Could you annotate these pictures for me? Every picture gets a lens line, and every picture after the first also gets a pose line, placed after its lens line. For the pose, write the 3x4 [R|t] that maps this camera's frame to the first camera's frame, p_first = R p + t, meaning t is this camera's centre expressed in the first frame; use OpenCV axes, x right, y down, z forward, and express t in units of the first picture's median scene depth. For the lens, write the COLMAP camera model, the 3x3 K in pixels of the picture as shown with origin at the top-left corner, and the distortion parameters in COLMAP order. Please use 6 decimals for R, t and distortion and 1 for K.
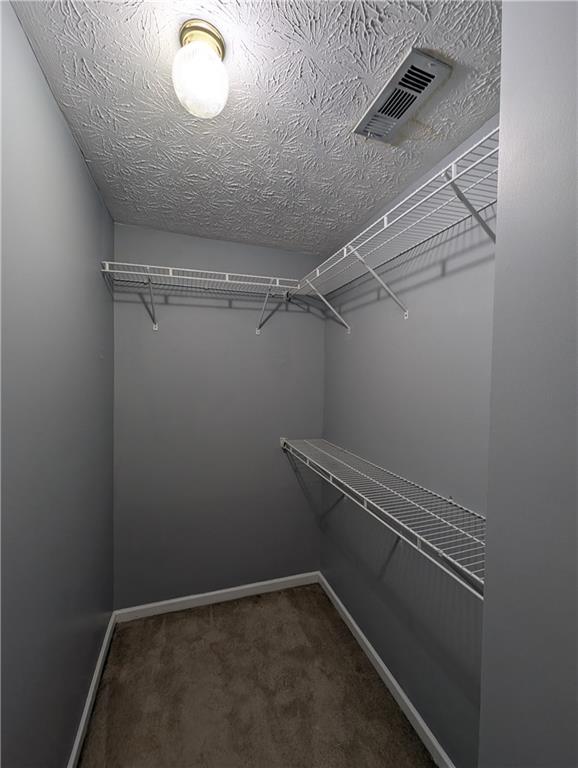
lens RADIAL K [[317.0, 0, 290.8], [0, 317.0, 384.6], [0, 0, 1]] dist [0.000052, -0.000642]
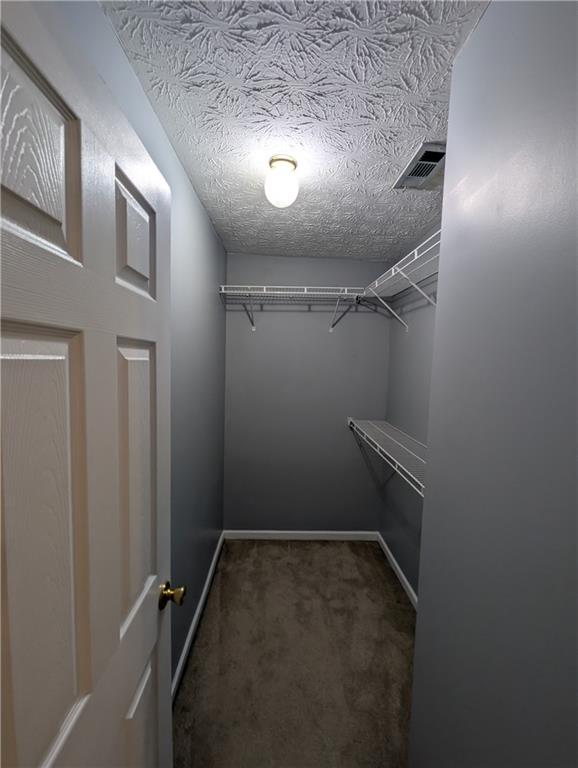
lens RADIAL K [[317.0, 0, 290.8], [0, 317.0, 384.6], [0, 0, 1]] dist [0.000052, -0.000642]
pose [[0.958910, 0.035166, -0.281522, 0.114414], [-0.022227, 0.998550, 0.049022, -0.015292], [0.282838, -0.040751, 0.958302, -0.262010]]
